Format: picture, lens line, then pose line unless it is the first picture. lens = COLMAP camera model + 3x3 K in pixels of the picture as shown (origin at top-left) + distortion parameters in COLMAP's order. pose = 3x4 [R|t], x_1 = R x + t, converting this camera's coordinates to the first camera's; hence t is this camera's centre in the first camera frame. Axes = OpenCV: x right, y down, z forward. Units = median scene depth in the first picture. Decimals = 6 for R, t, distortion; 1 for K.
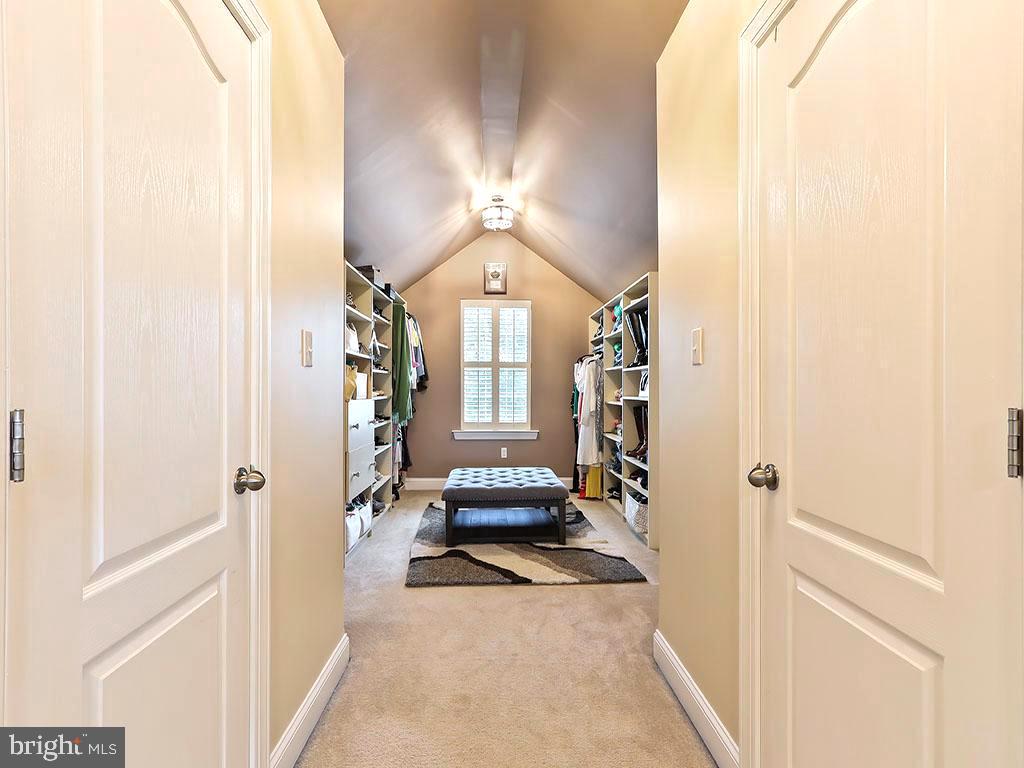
lens RADIAL K [[474.4, 0, 505.4], [0, 474.4, 387.3], [0, 0, 1]] dist [0.000988, -0.000405]
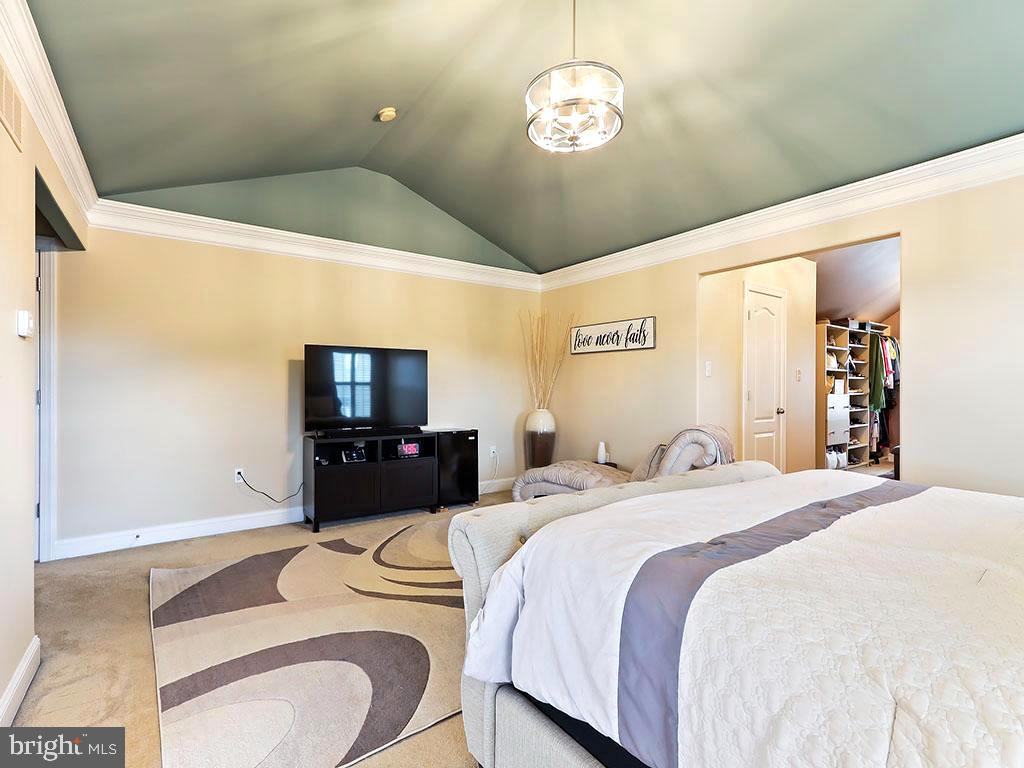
lens RADIAL K [[474.4, 0, 505.4], [0, 474.4, 387.3], [0, 0, 1]] dist [0.000988, -0.000405]
pose [[0.542236, 0.000311, -0.840226, 0.467039], [0.001934, 0.999997, 0.001618, -0.005893], [0.840224, -0.002502, 0.542234, -0.929810]]
